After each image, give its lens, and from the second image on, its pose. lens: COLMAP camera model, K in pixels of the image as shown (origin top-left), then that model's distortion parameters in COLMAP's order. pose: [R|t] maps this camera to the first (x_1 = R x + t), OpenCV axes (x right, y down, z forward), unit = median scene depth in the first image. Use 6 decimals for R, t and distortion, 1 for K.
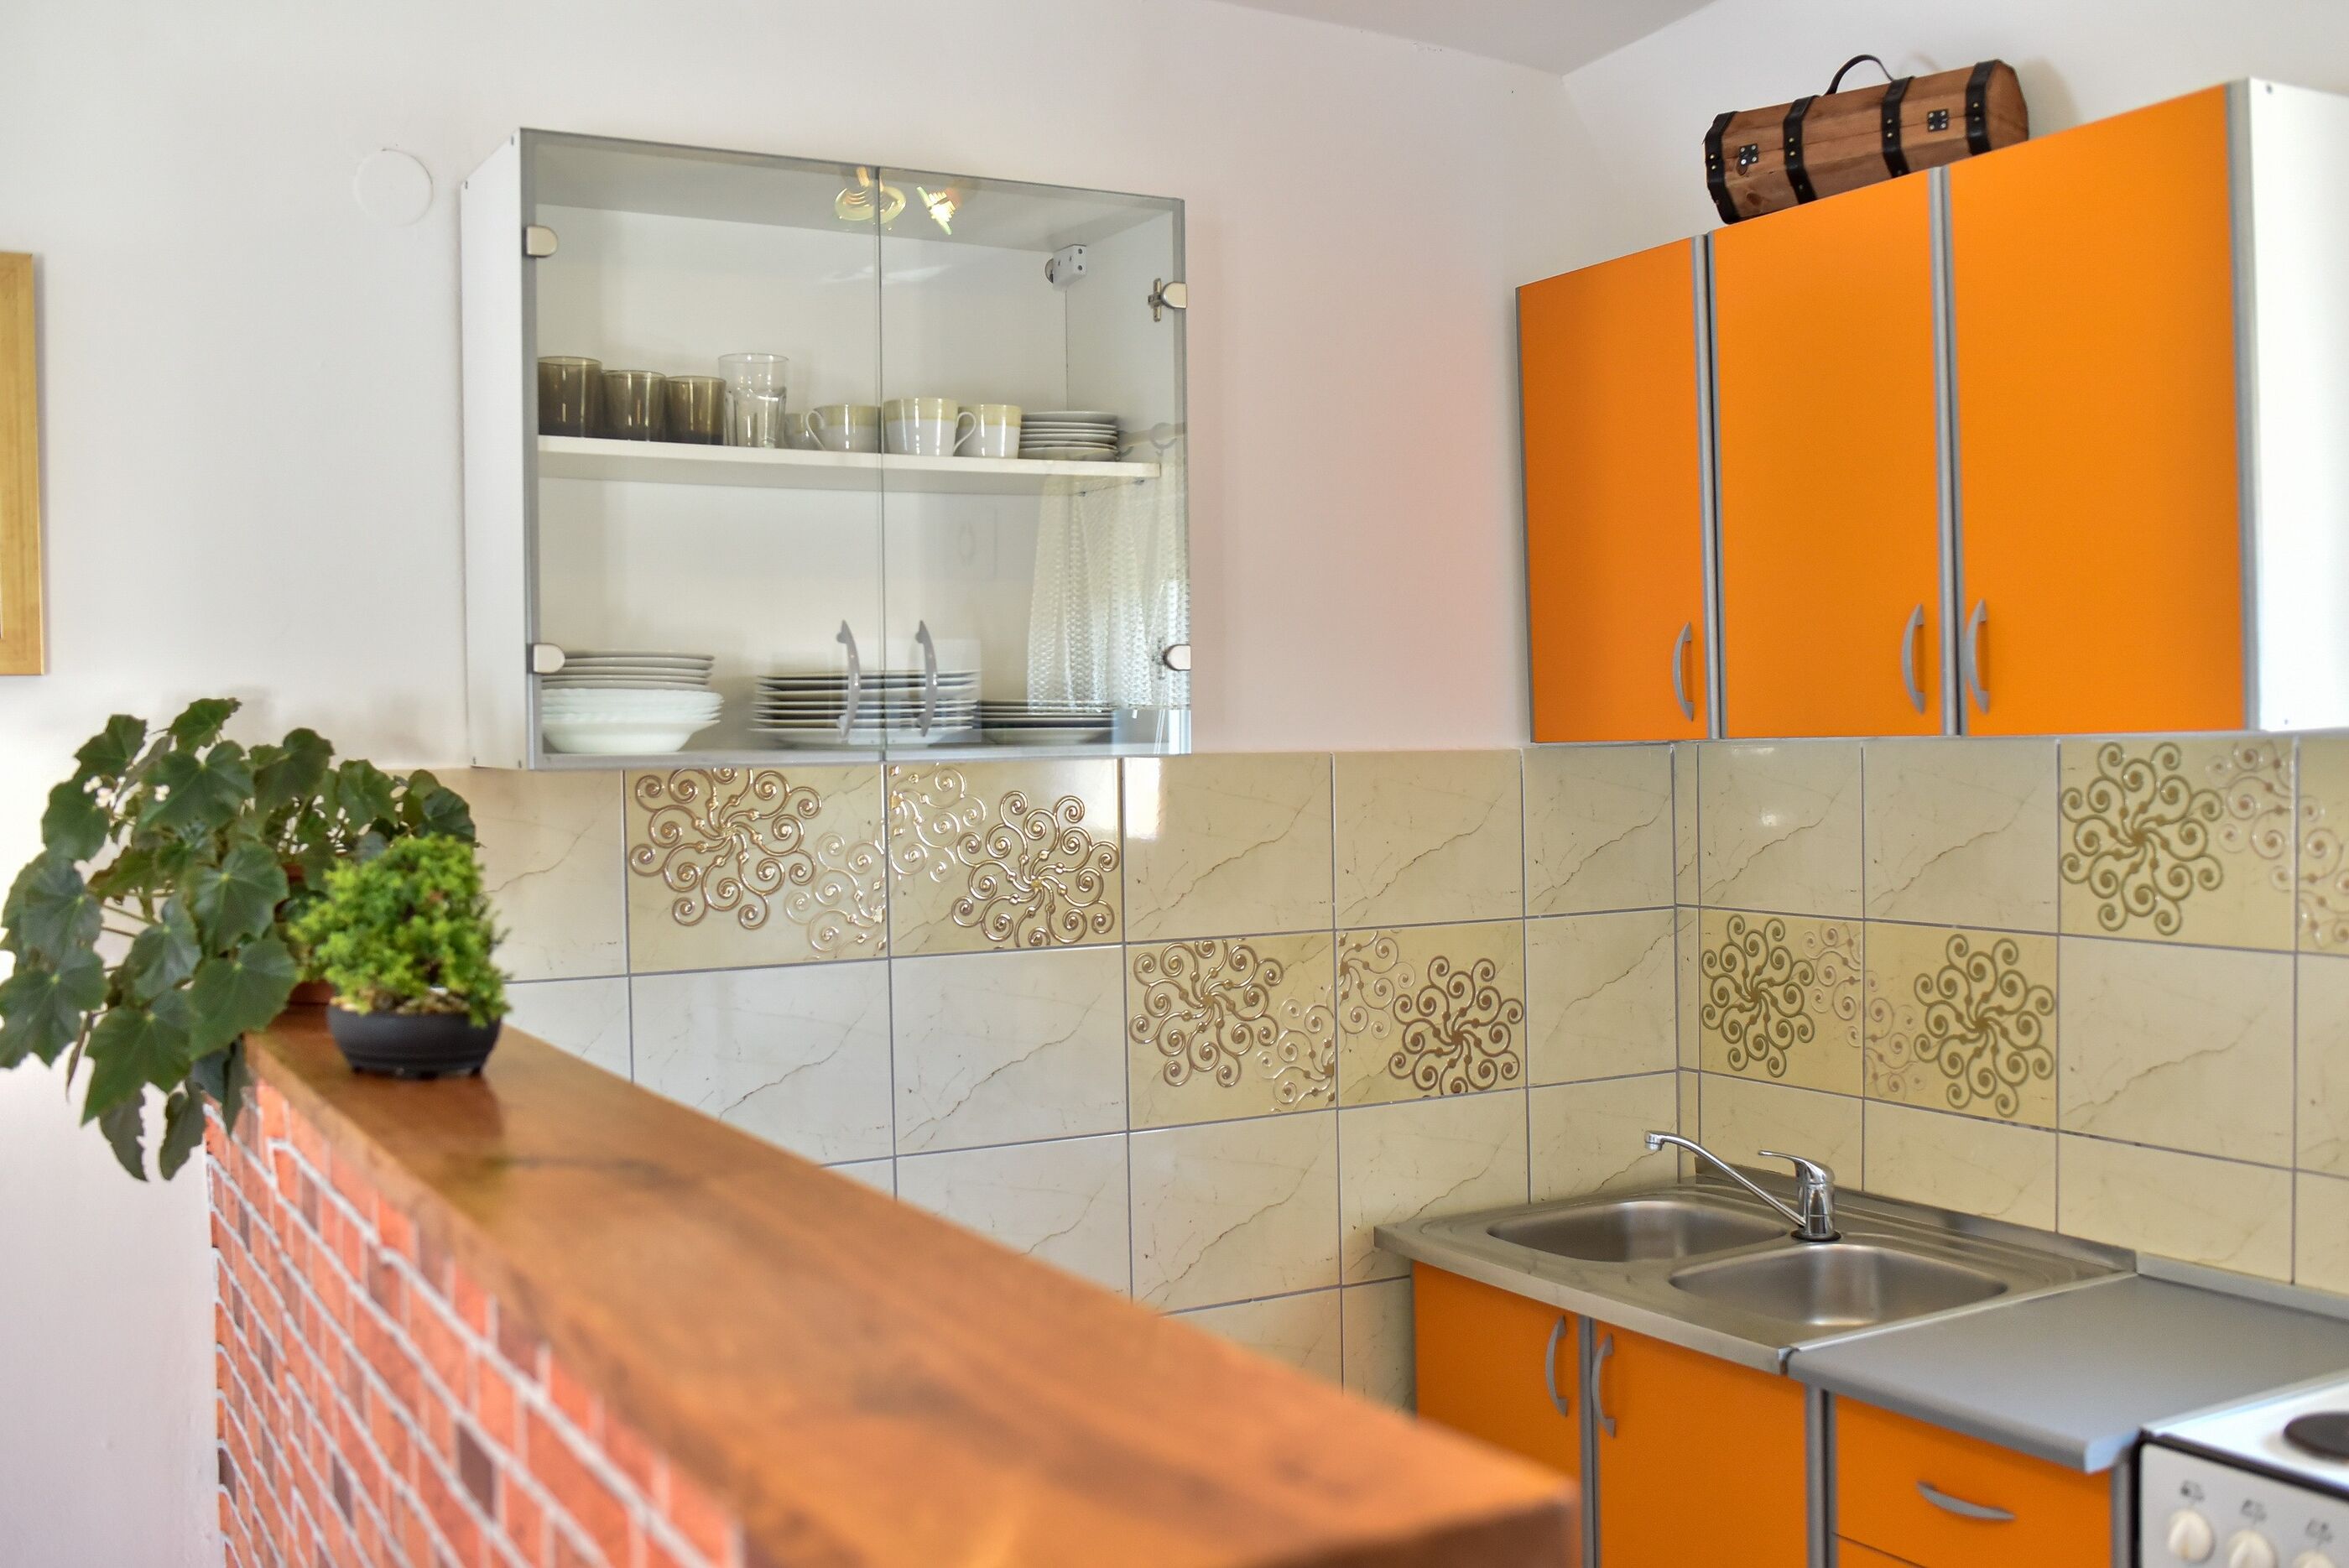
lens RADIAL K [[2299.7, 0, 1174.5], [0, 2299.7, 784.0], [0, 0, 1]] dist [-0.061451, 0.015508]
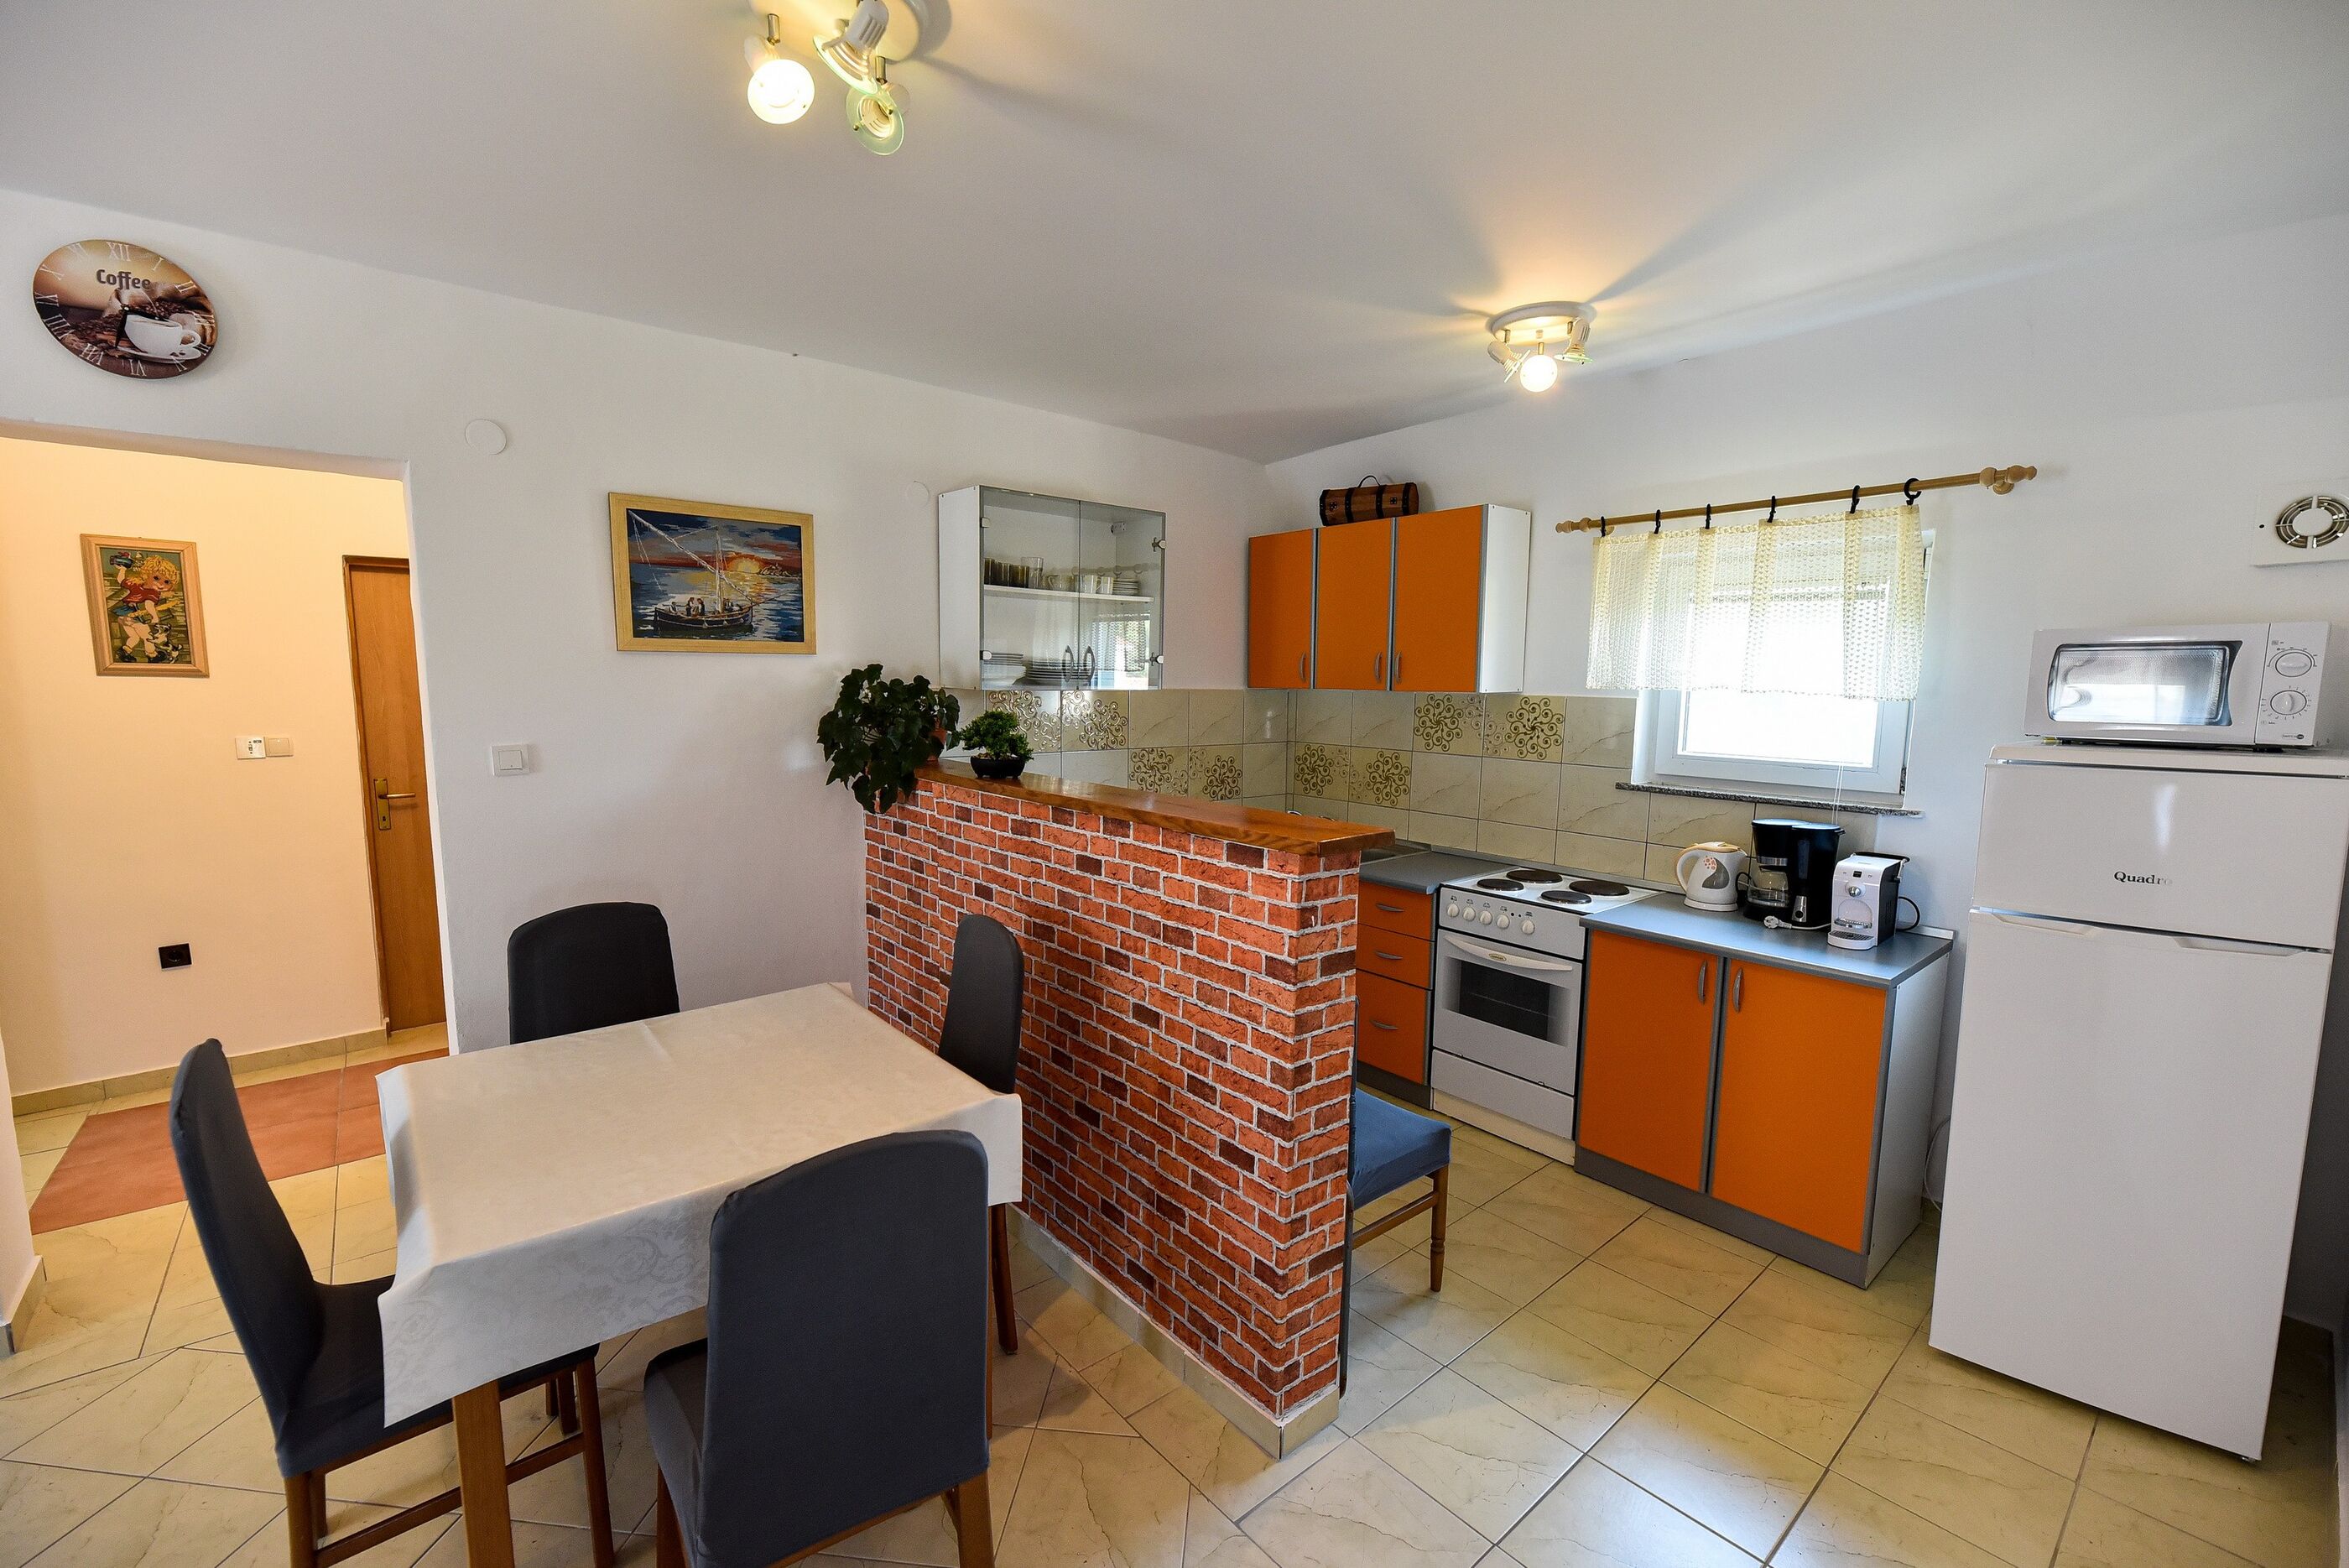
lens RADIAL K [[993.2, 0, 1170.5], [0, 993.2, 796.5], [0, 0, 1]] dist [0.001595, -0.003978]
pose [[0.982823, 0.008533, 0.184355, -0.234567], [-0.027558, 0.994516, 0.100884, -0.004820], [-0.182483, -0.104231, 0.977668, -0.374151]]
